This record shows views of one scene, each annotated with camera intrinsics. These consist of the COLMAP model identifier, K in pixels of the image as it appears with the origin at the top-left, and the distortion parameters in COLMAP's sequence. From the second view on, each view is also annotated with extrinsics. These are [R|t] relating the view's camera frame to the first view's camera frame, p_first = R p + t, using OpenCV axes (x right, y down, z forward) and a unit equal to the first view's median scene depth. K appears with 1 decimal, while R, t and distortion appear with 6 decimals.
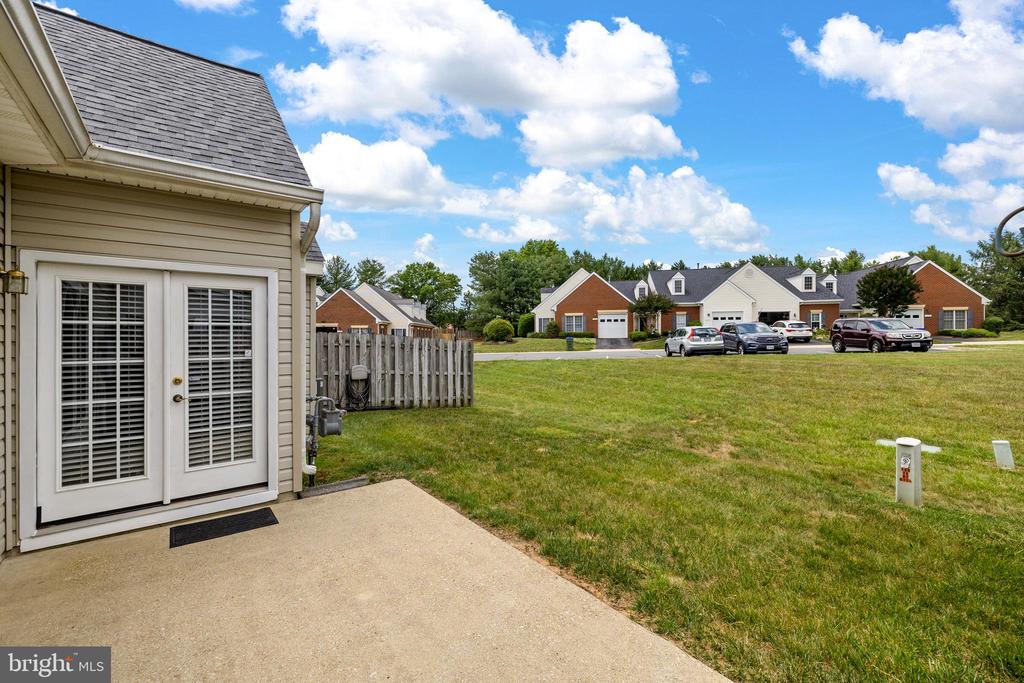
lens RADIAL K [[429.2, 0, 510.9], [0, 429.2, 340.9], [0, 0, 1]] dist [-0.007357, -0.000129]
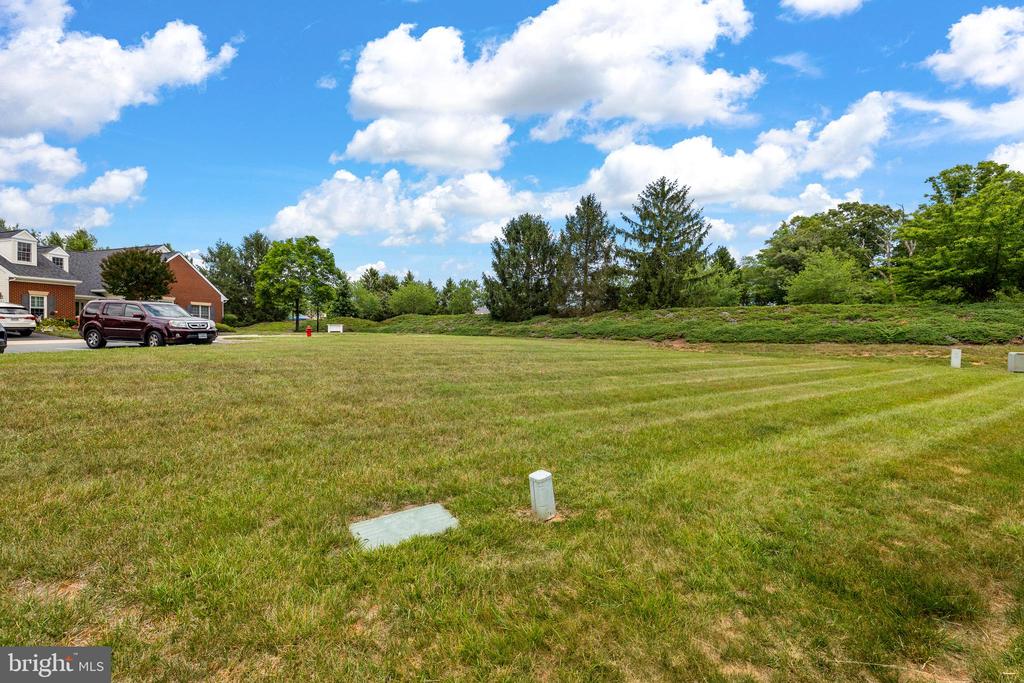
lens RADIAL K [[429.2, 0, 514.3], [0, 429.2, 338.2], [0, 0, 1]] dist [-0.007357, -0.000129]
pose [[0.088447, -0.002183, 0.996078, 0.152471], [0.001894, 0.999996, 0.002024, 0.011623], [-0.996079, 0.001708, 0.088451, 0.287396]]
